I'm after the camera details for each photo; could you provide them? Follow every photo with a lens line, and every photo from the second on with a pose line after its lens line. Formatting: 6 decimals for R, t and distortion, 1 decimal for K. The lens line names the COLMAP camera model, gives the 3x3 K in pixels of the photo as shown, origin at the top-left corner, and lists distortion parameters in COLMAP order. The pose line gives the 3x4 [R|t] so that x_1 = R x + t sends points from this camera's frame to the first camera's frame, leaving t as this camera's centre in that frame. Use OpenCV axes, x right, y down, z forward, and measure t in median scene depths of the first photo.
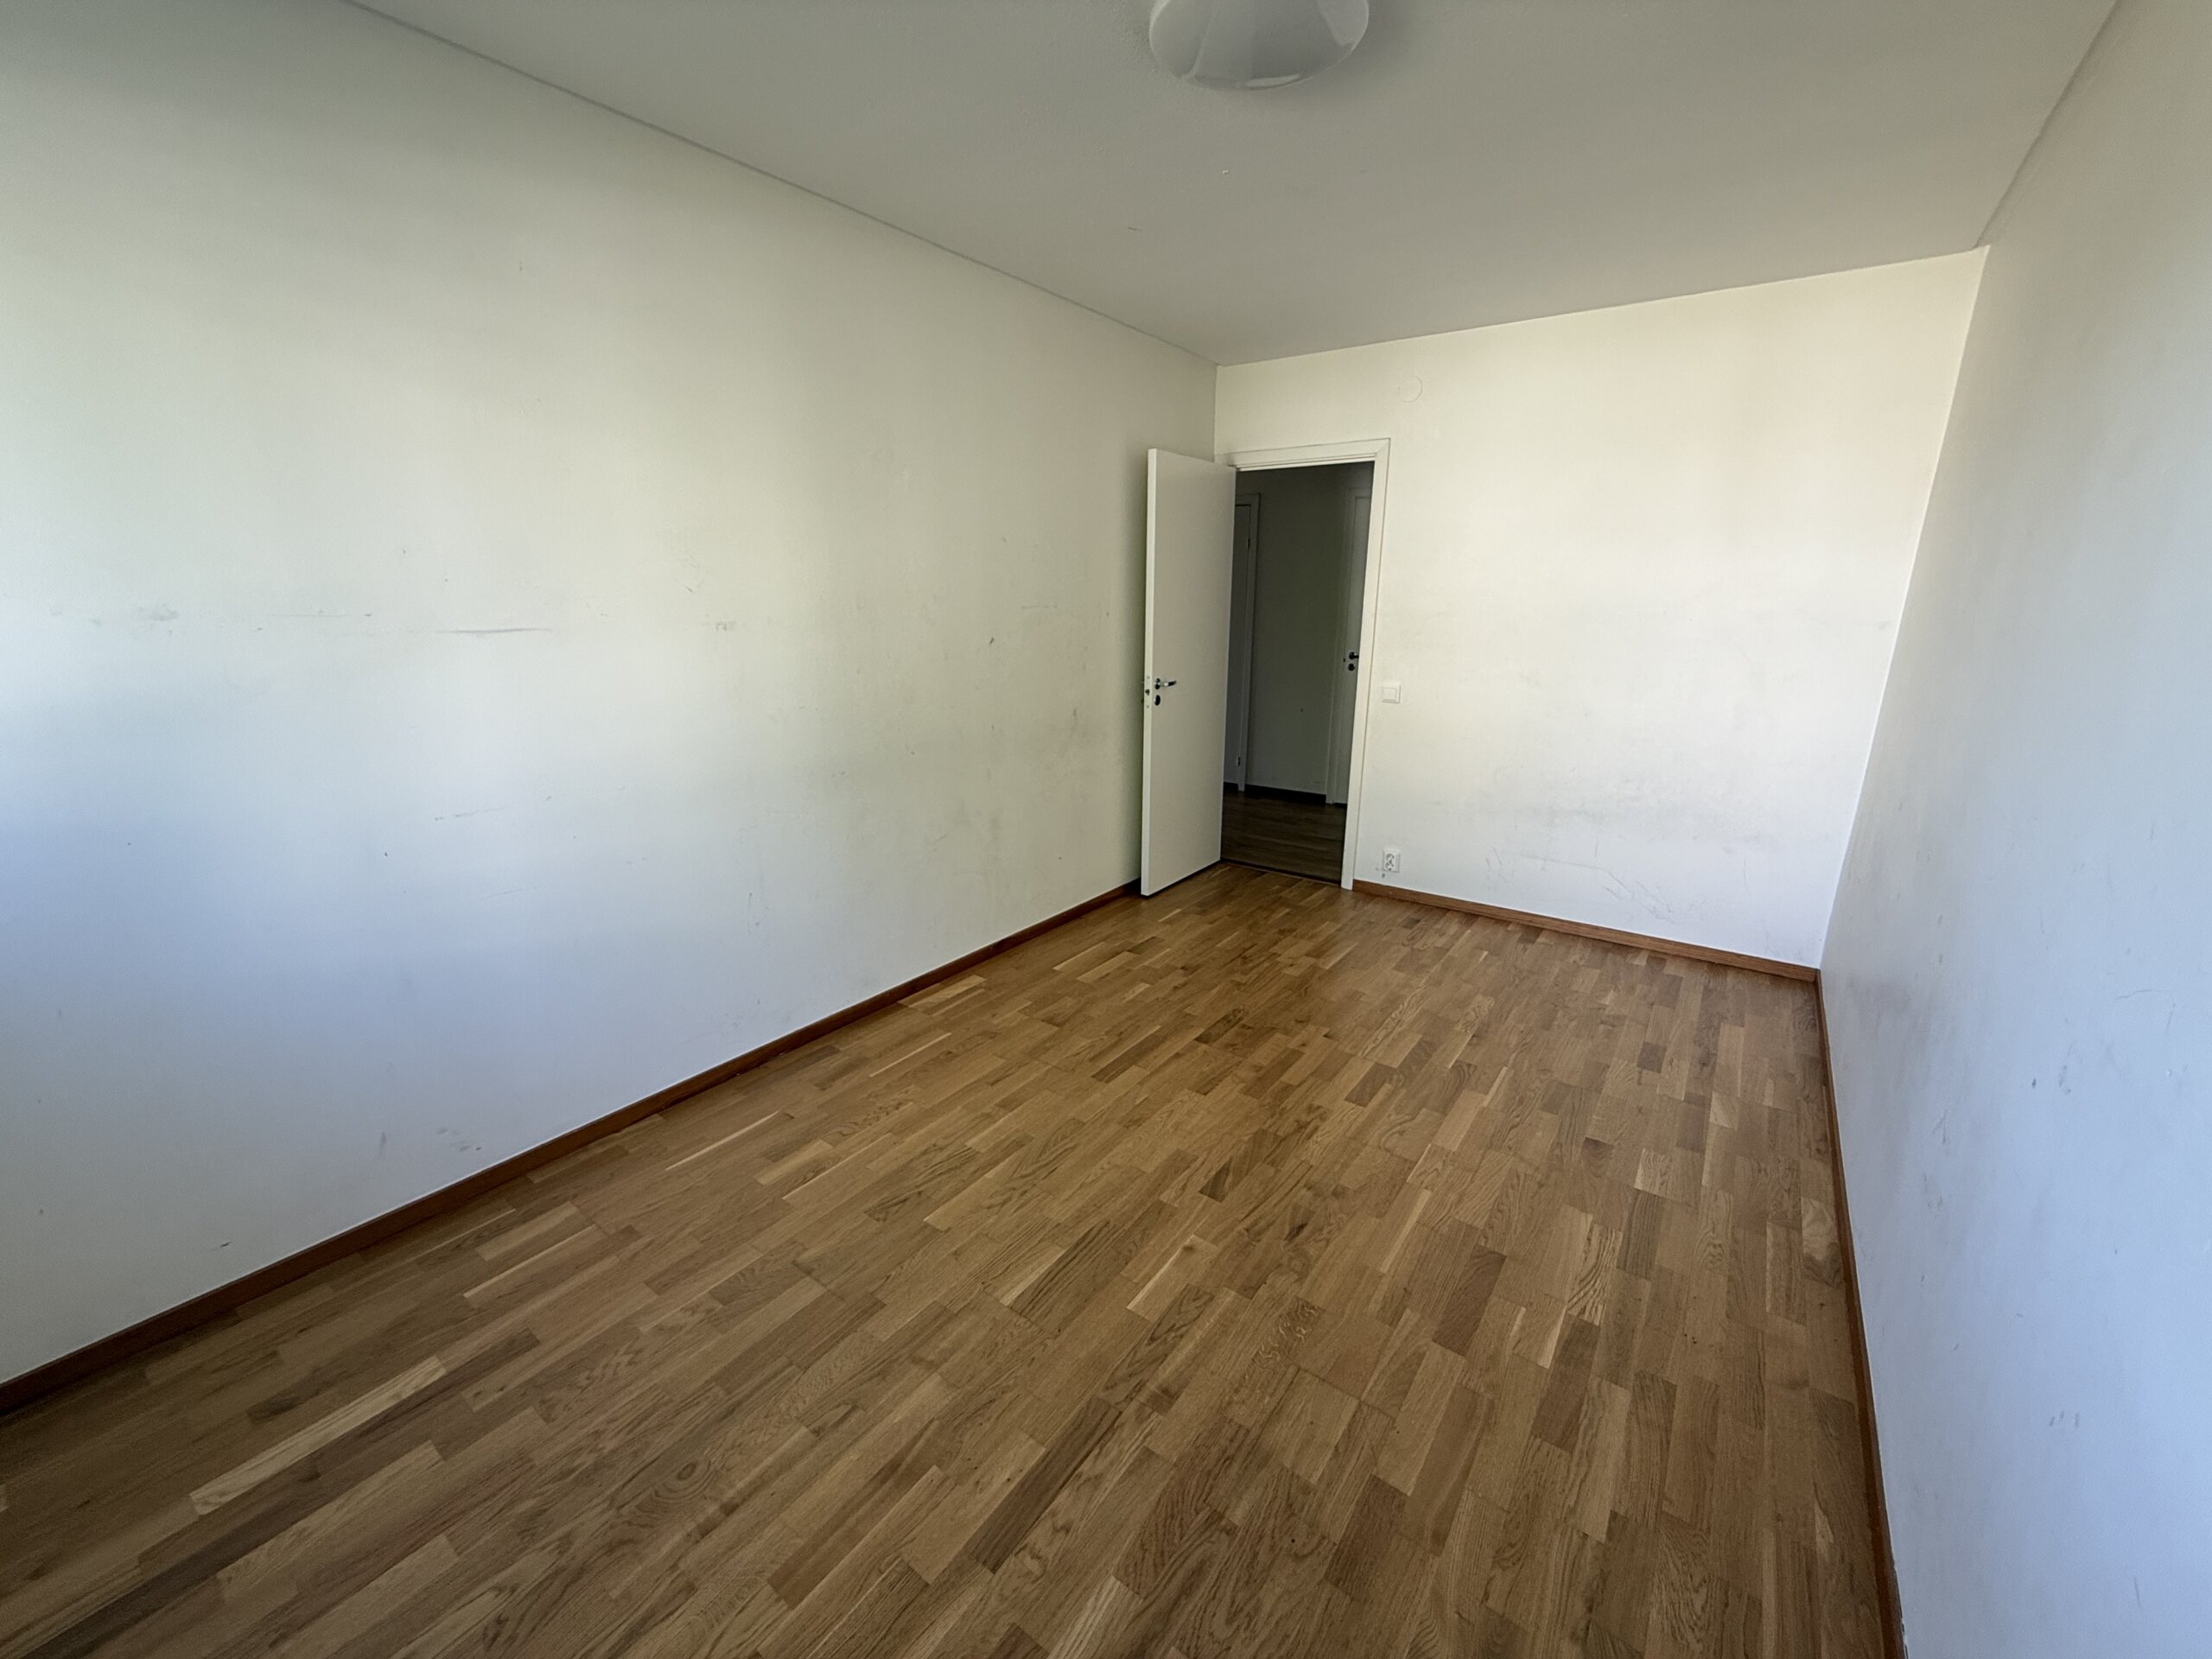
lens RADIAL K [[881.1, 0, 1106.0], [0, 881.1, 829.5], [0, 0, 1]] dist [-0.000220, 0.000036]
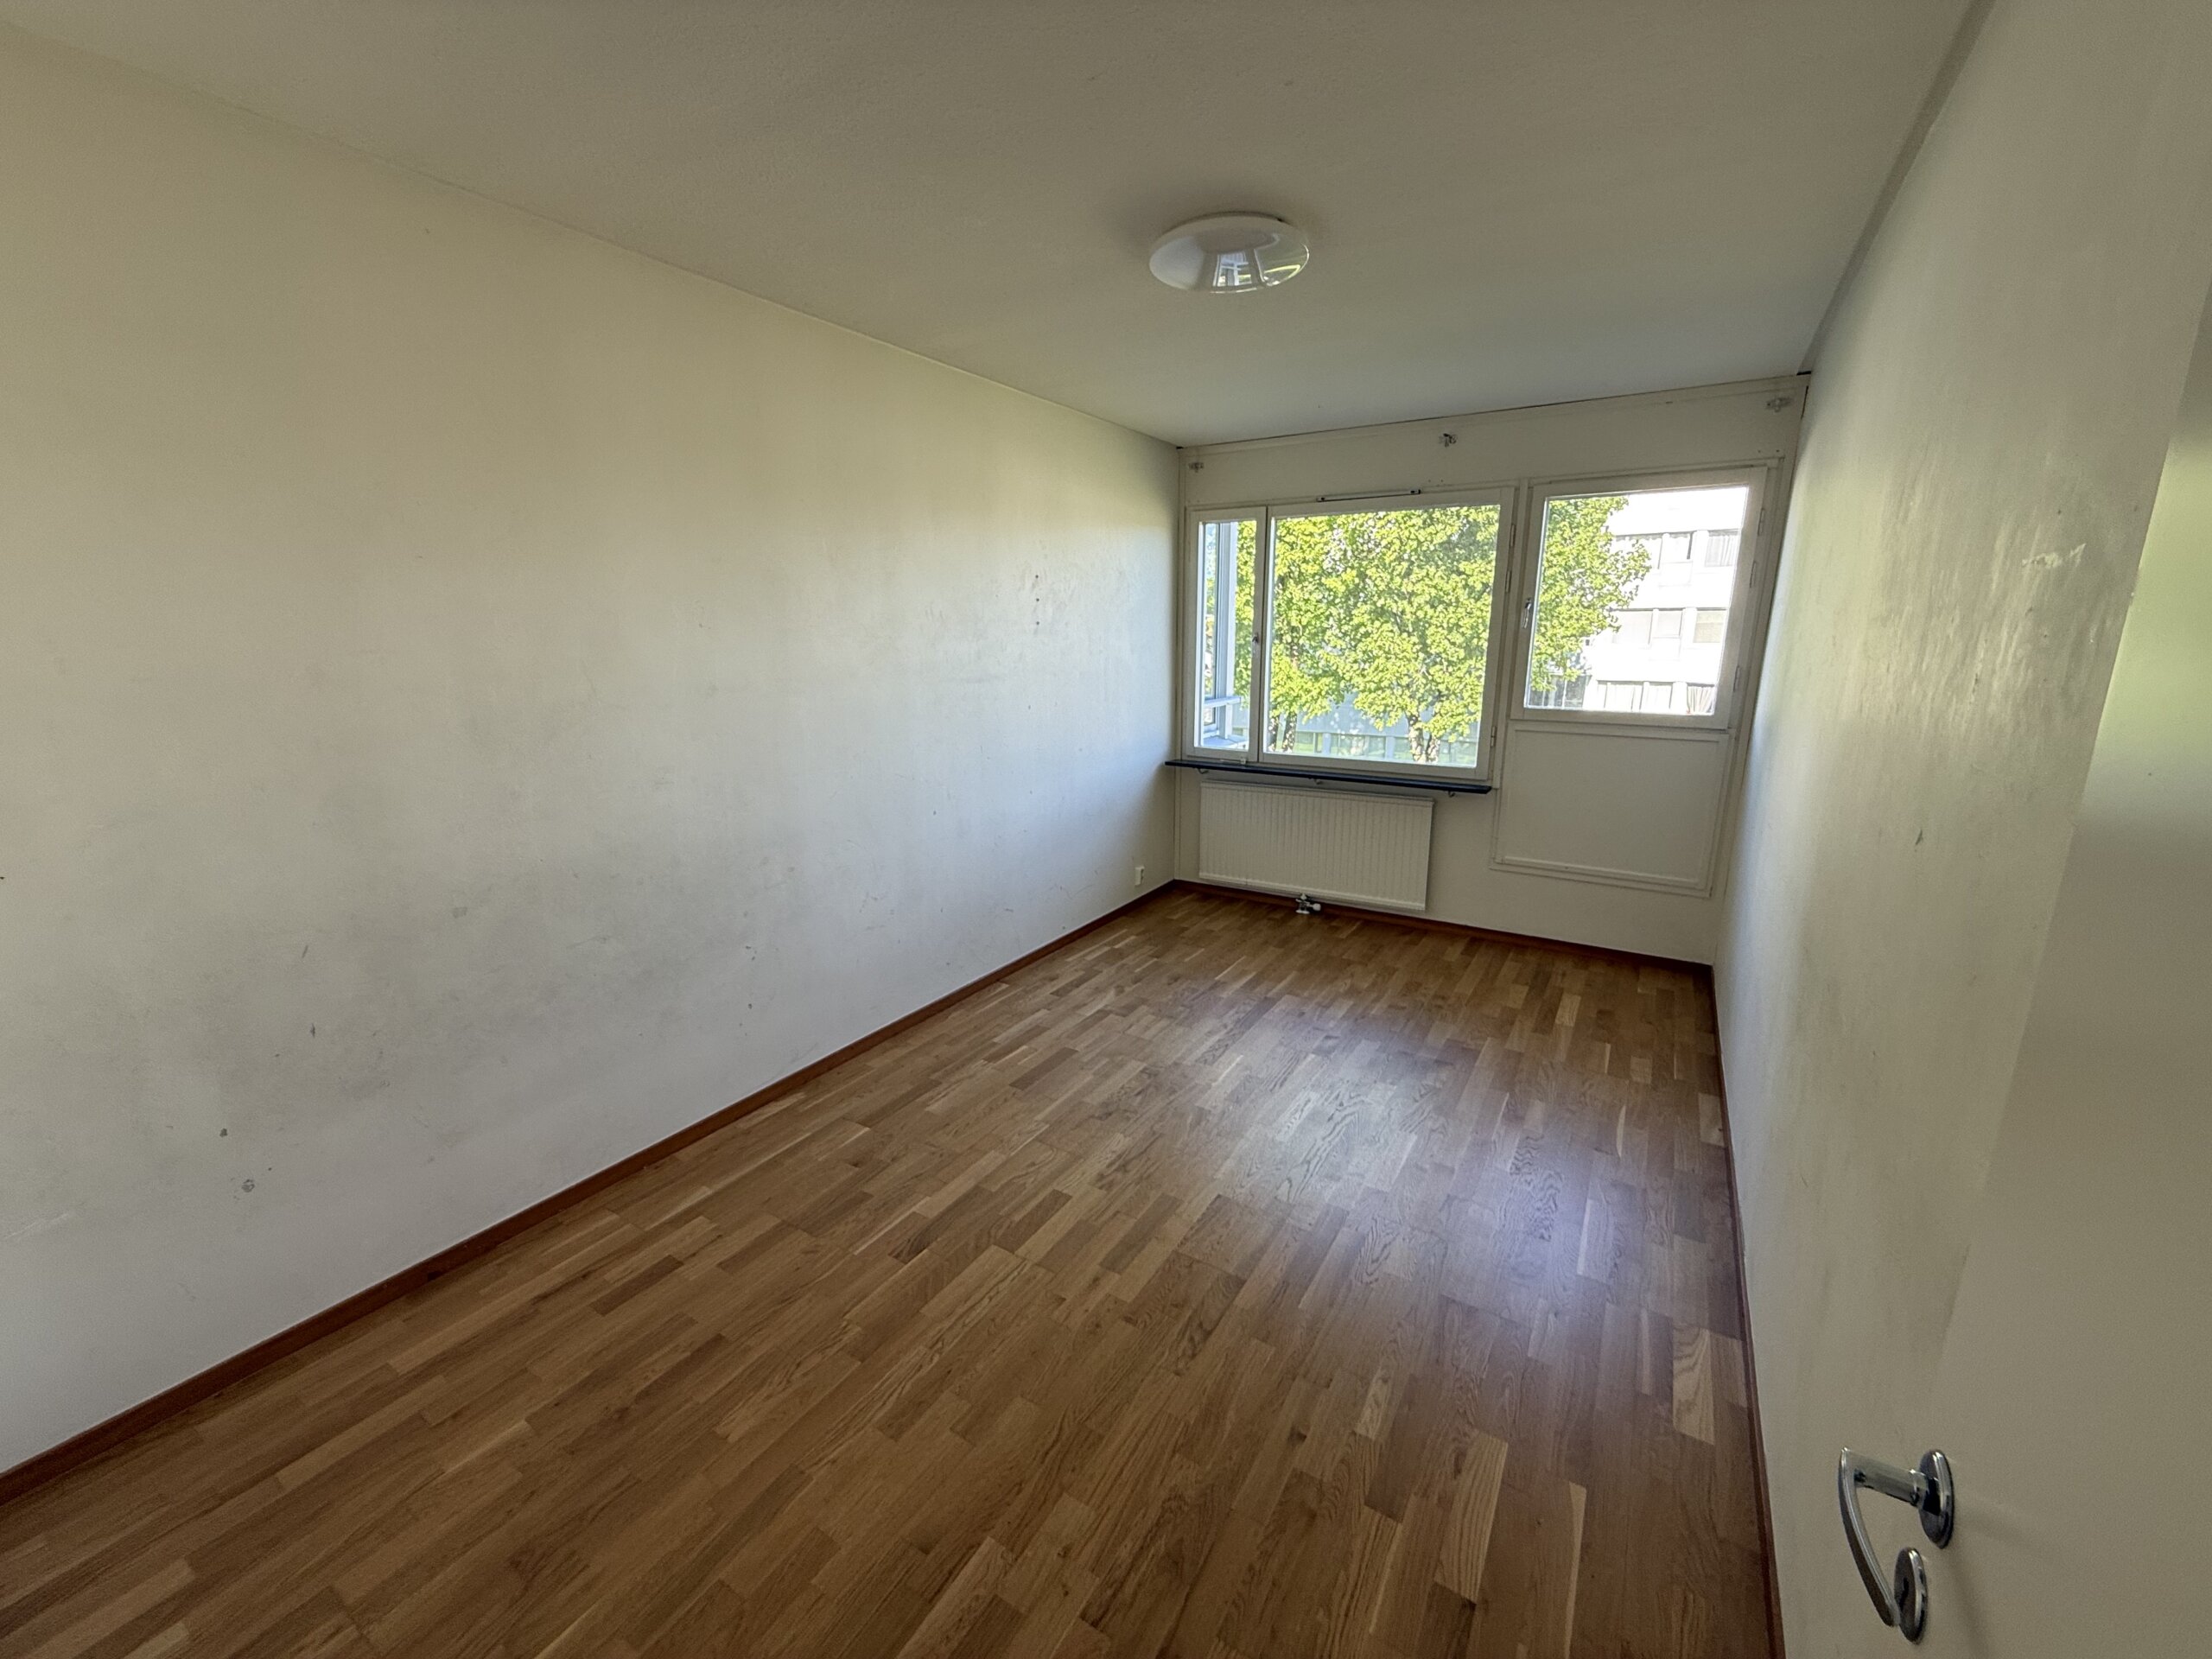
lens RADIAL K [[881.1, 0, 1106.0], [0, 881.1, 829.5], [0, 0, 1]] dist [-0.000220, 0.000036]
pose [[-0.997700, 0.014309, -0.066262, 0.301840], [-0.018656, 0.881773, 0.471305, -0.505191], [0.065172, 0.471457, -0.879478, 1.706955]]
